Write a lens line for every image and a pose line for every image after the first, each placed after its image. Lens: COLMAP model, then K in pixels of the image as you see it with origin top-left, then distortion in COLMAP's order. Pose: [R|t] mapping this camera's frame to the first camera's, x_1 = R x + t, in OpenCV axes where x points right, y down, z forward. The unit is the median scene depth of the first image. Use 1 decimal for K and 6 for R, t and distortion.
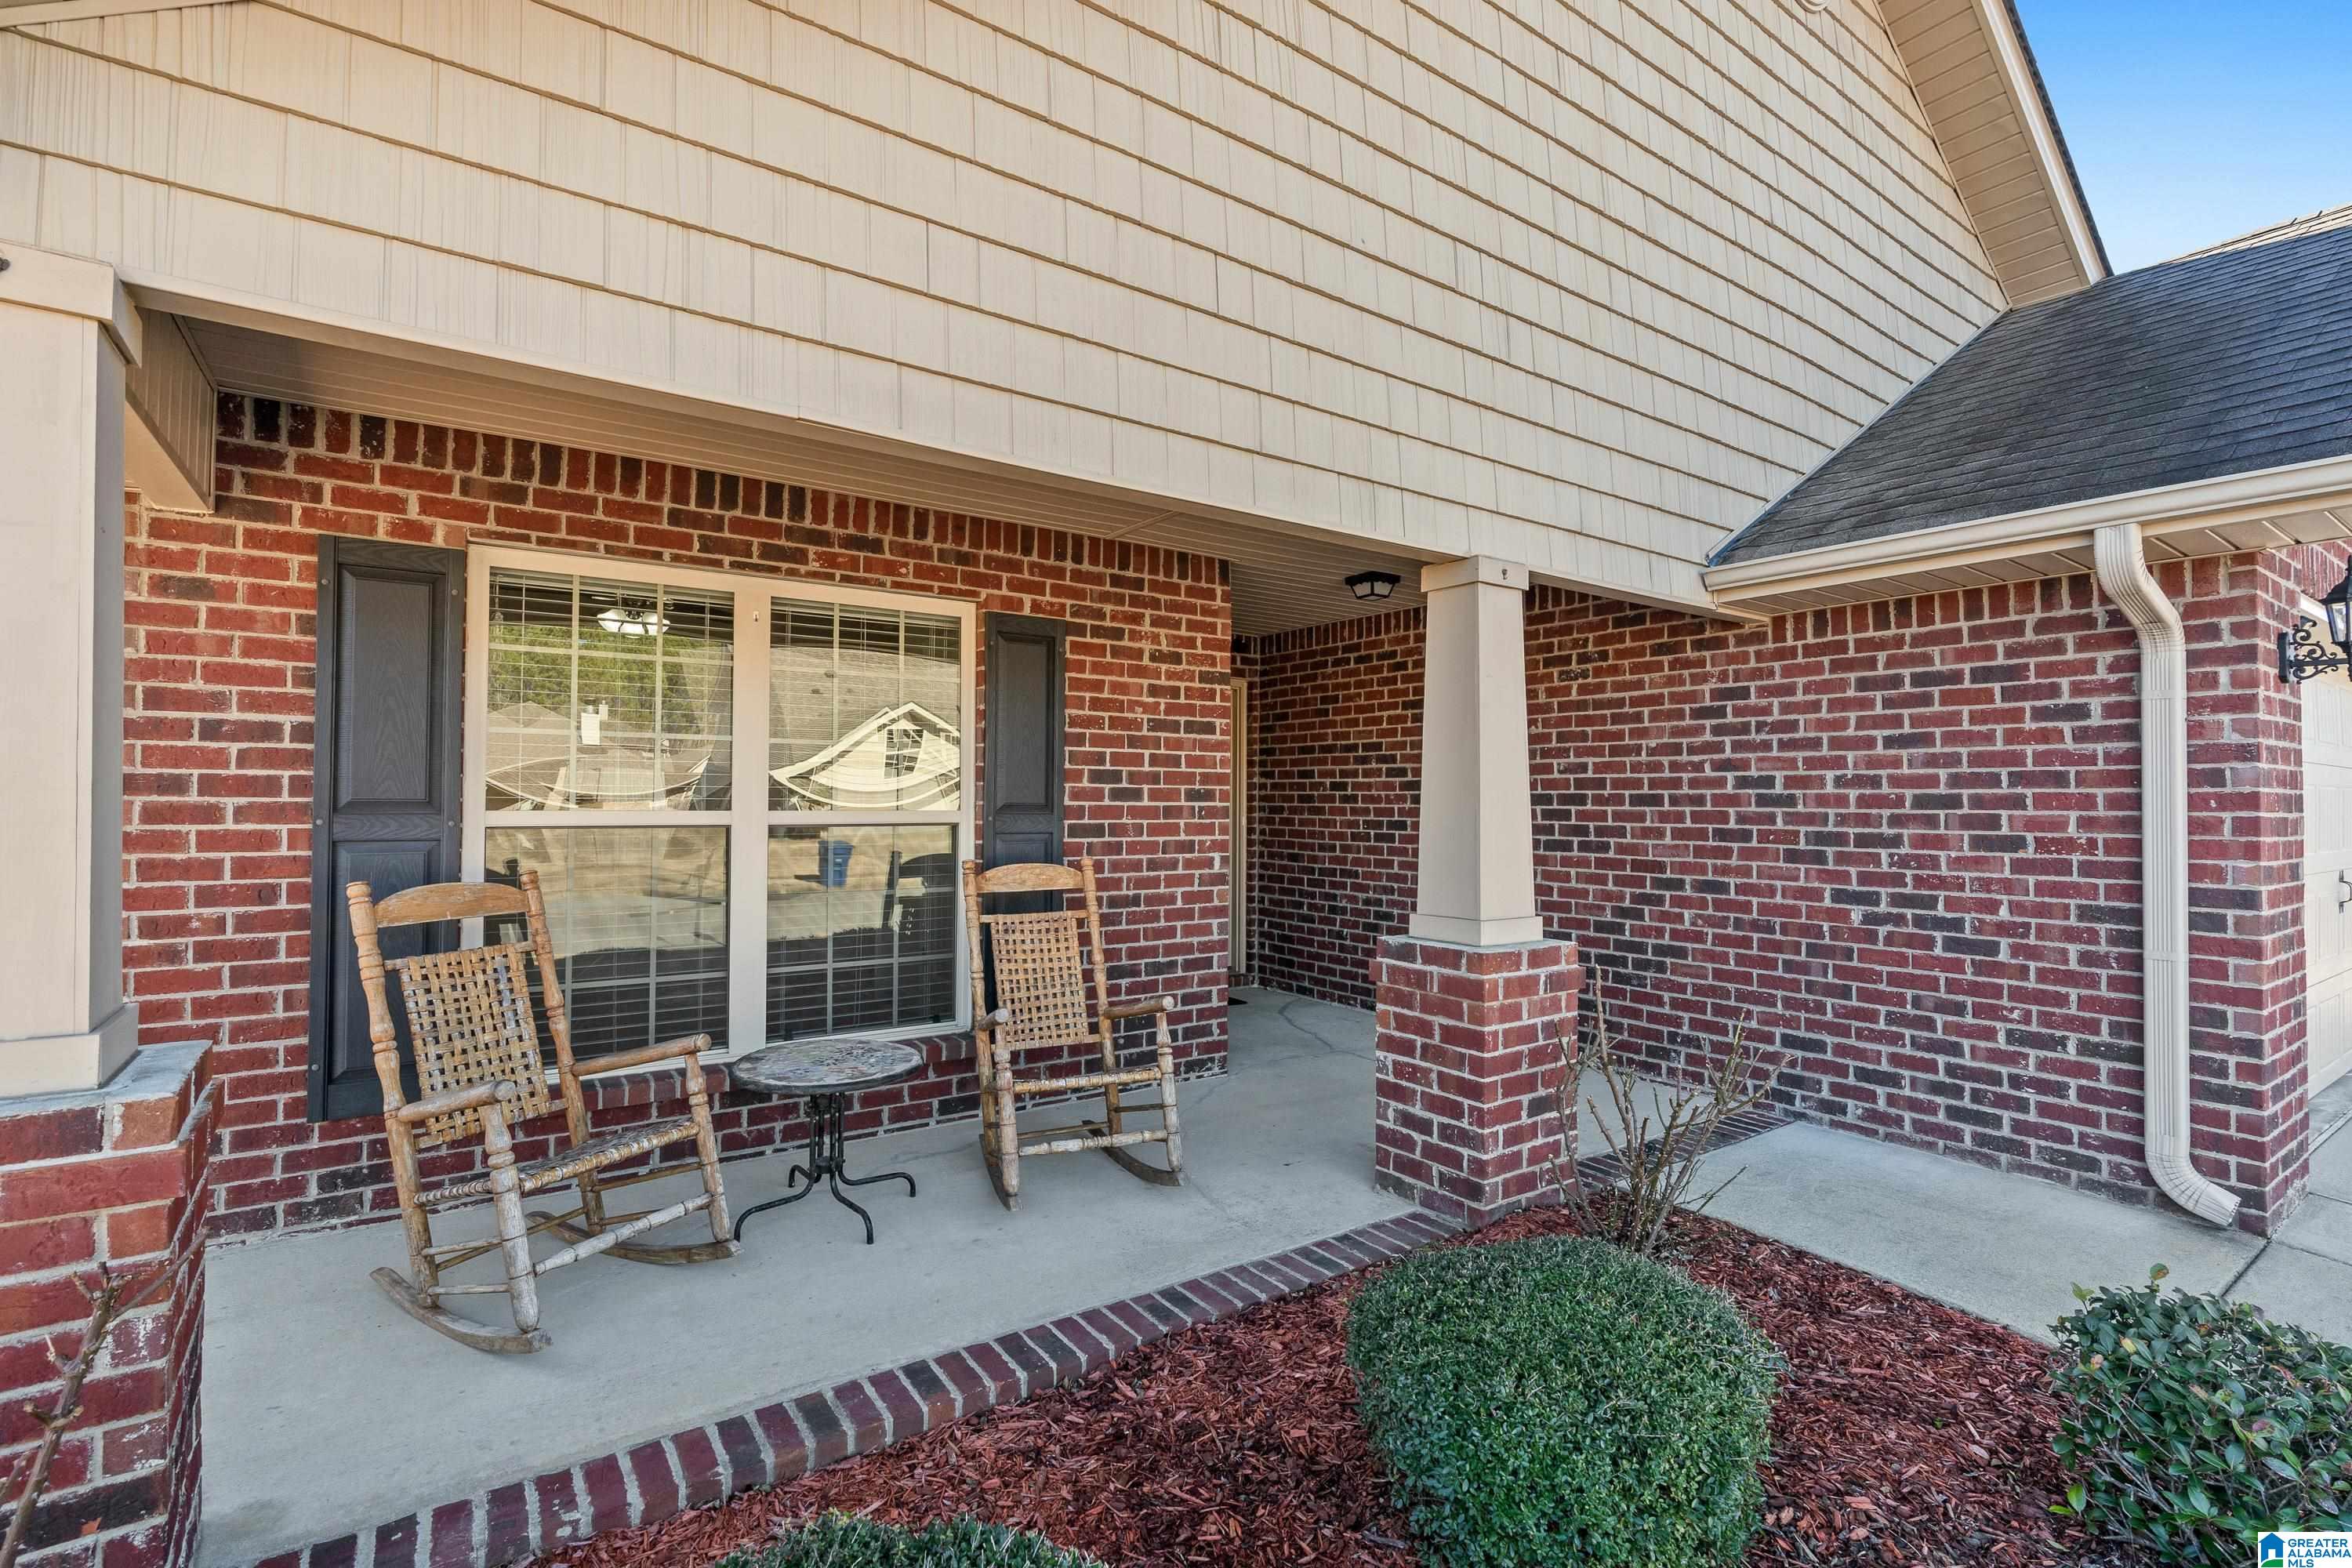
lens RADIAL K [[1068.7, 0, 1176.0], [0, 1068.7, 784.0], [0, 0, 1]] dist [-0.004451, 0.000385]
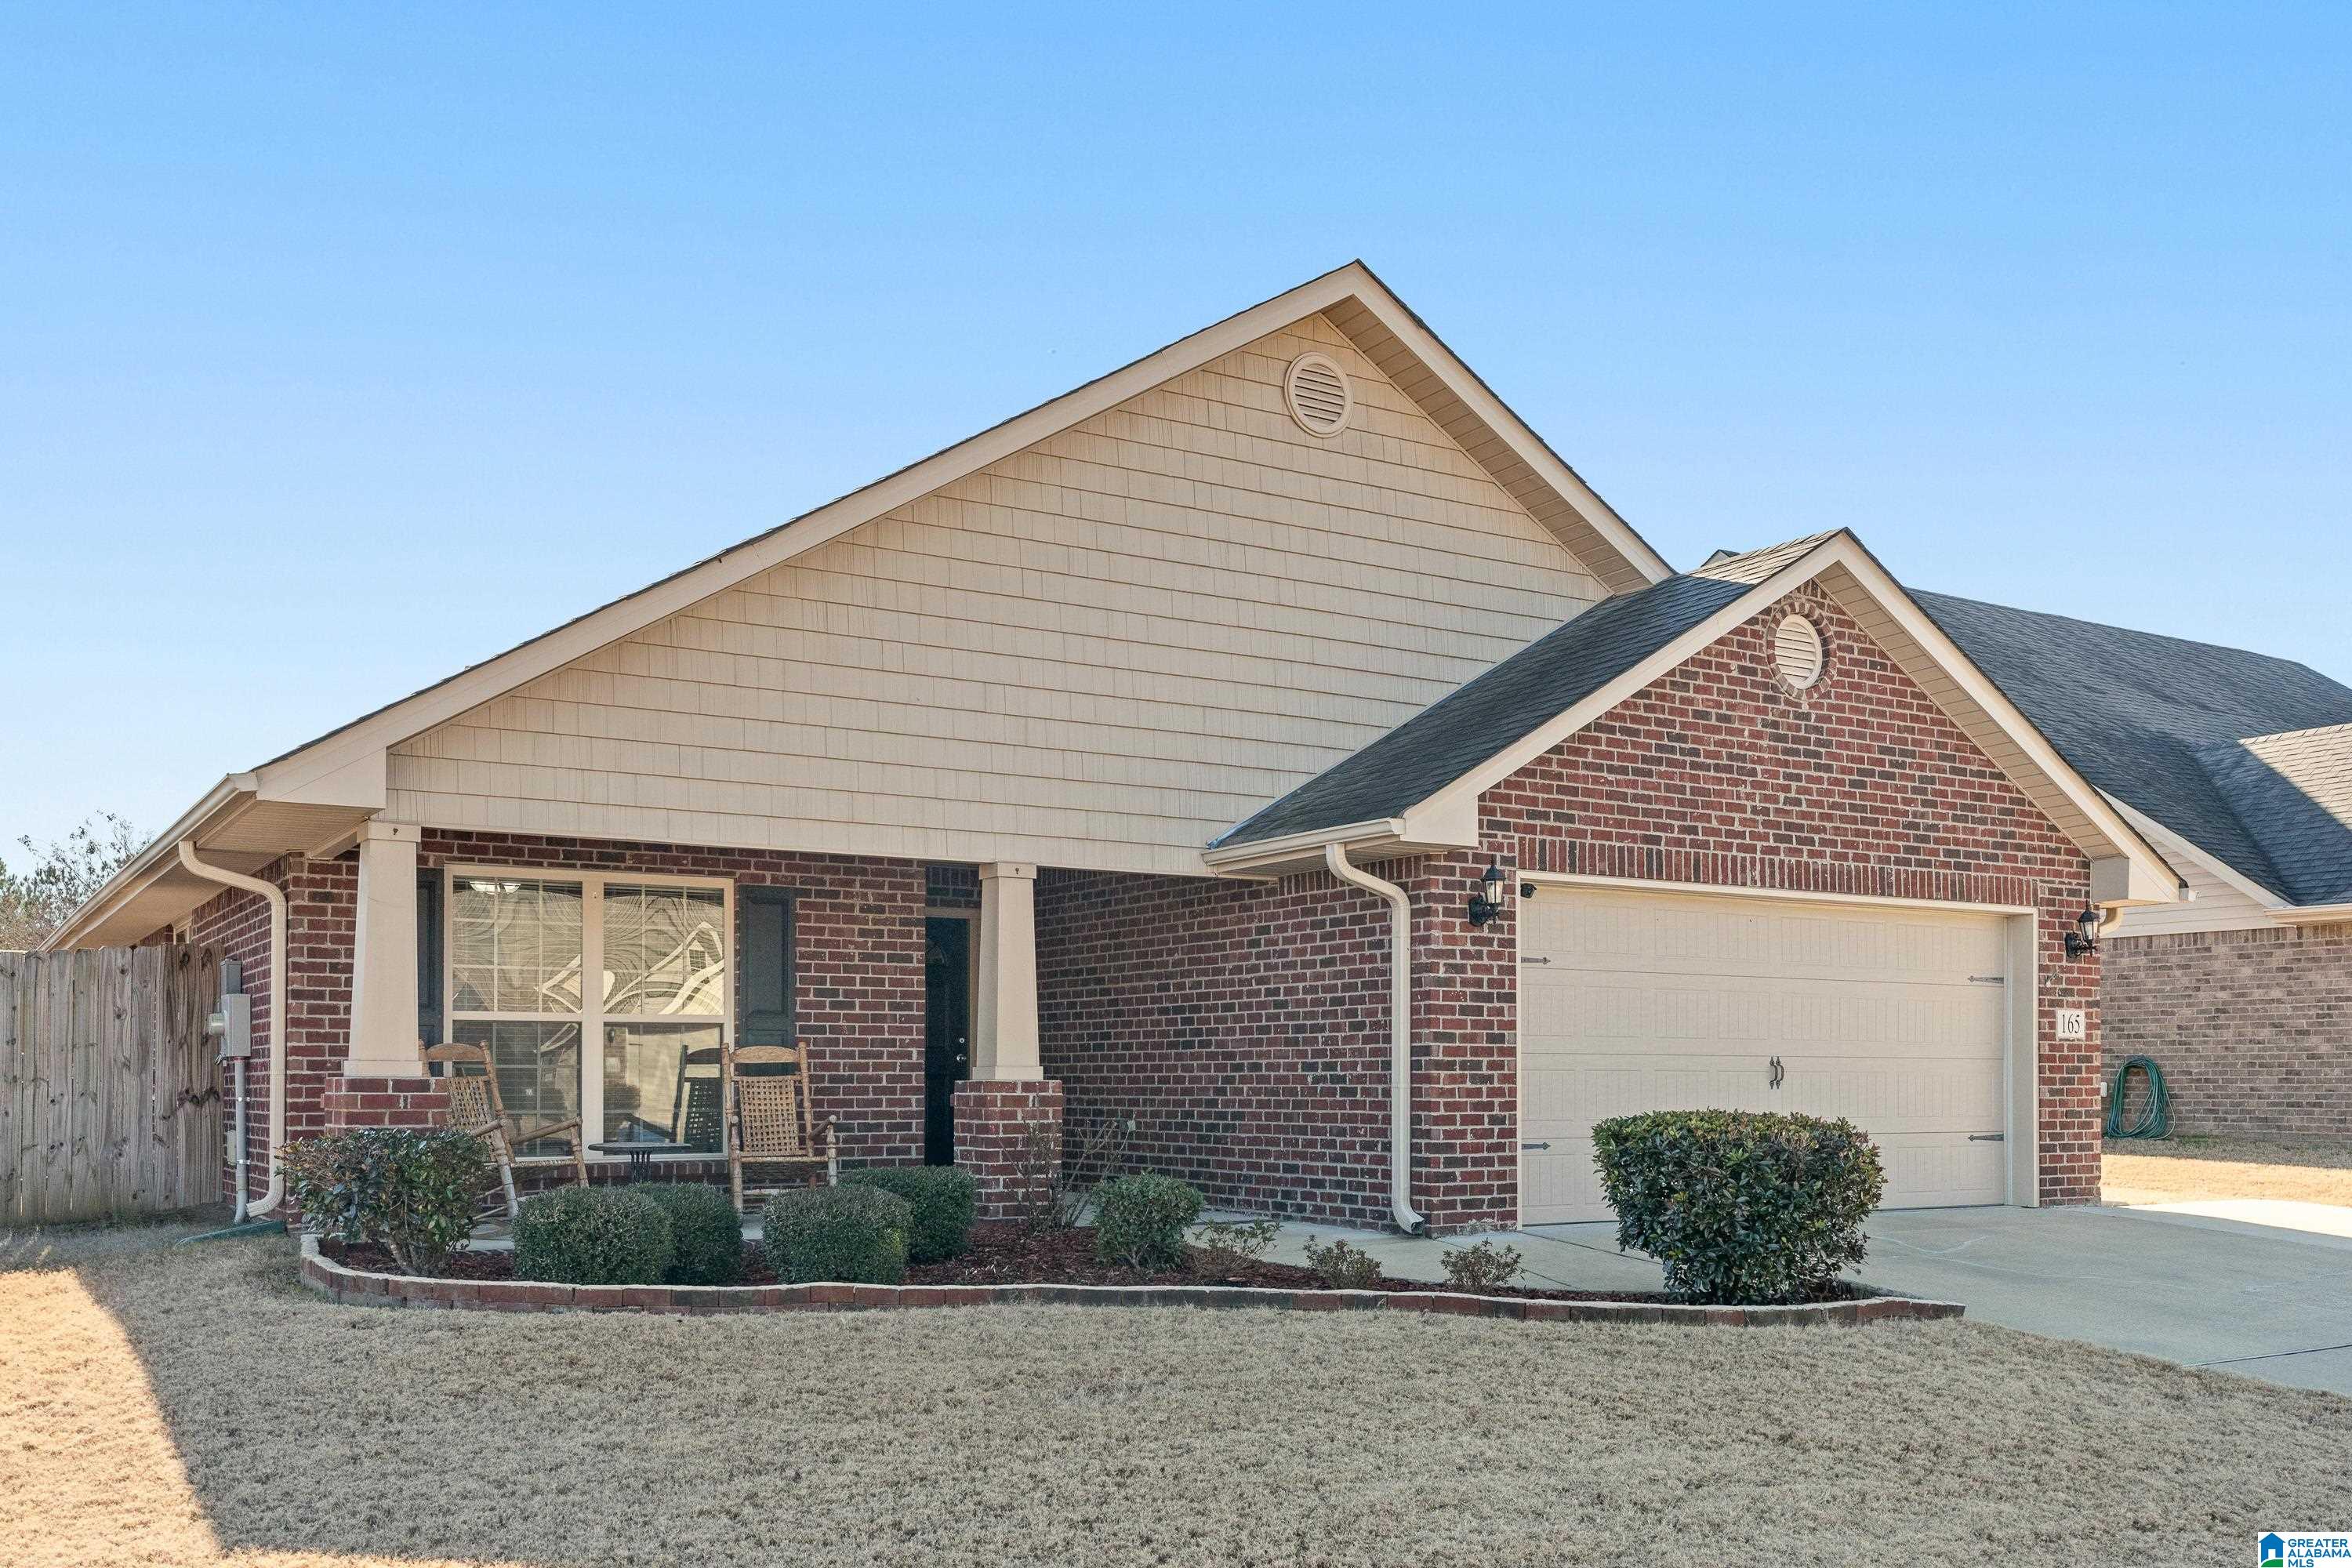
lens RADIAL K [[2049.5, 0, 1174.5], [0, 2049.5, 1059.9], [0, 0, 1]] dist [0.007692, 0.005687]
pose [[0.998303, -0.008579, -0.057600, 0.577186], [0.008843, 0.999951, 0.004340, 0.077656], [0.057560, -0.004842, 0.998330, -1.792618]]
